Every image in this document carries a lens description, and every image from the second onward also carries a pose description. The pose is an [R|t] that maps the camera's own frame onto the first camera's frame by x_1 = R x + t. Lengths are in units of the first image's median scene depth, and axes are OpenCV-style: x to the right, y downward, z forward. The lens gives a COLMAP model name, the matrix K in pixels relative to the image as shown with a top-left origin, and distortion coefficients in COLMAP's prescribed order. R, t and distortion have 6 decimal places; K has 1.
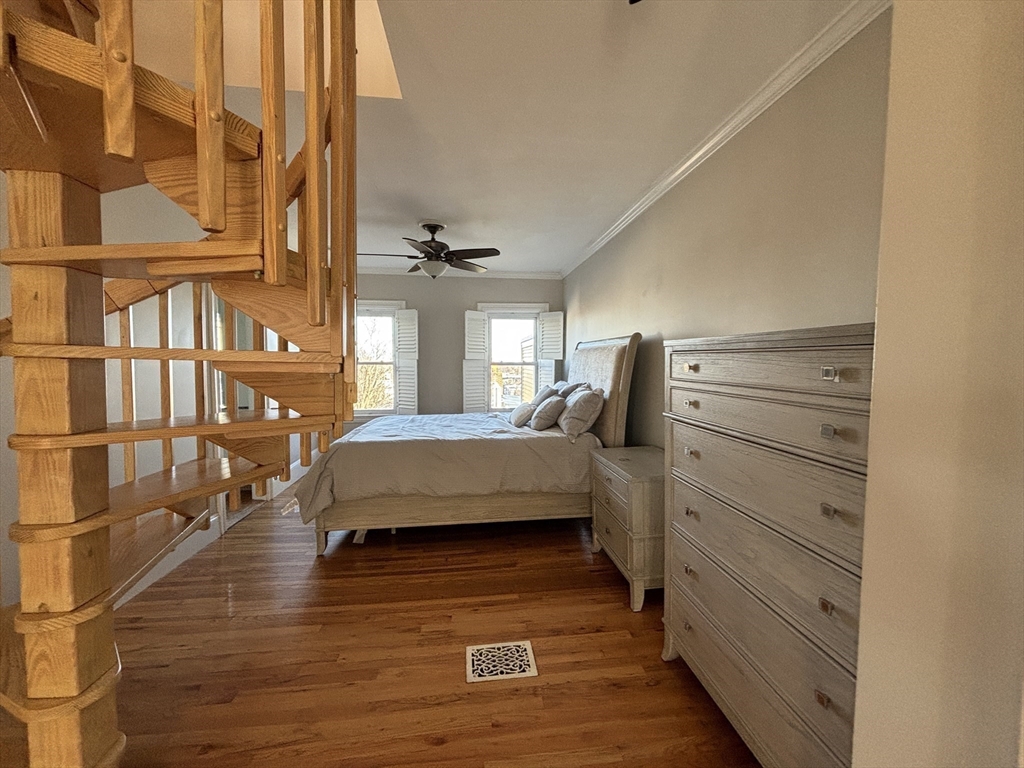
lens RADIAL K [[412.0, 0, 510.6], [0, 412.0, 383.0], [0, 0, 1]] dist [-0.002246, 0.000036]
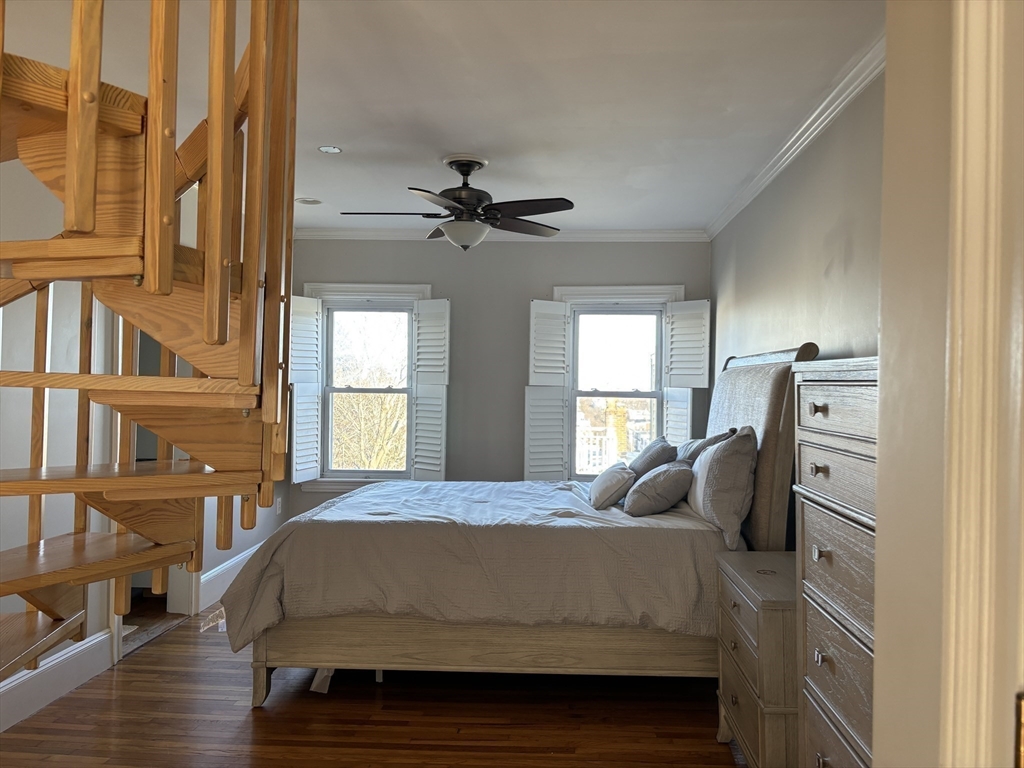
lens RADIAL K [[764.8, 0, 515.0], [0, 764.8, 381.9], [0, 0, 1]] dist [0.077042, -0.095700]
pose [[0.985645, 0.011024, -0.168473, 0.096851], [-0.021116, 0.998080, -0.058224, -0.001080], [0.167508, 0.060946, 0.983985, -0.087284]]
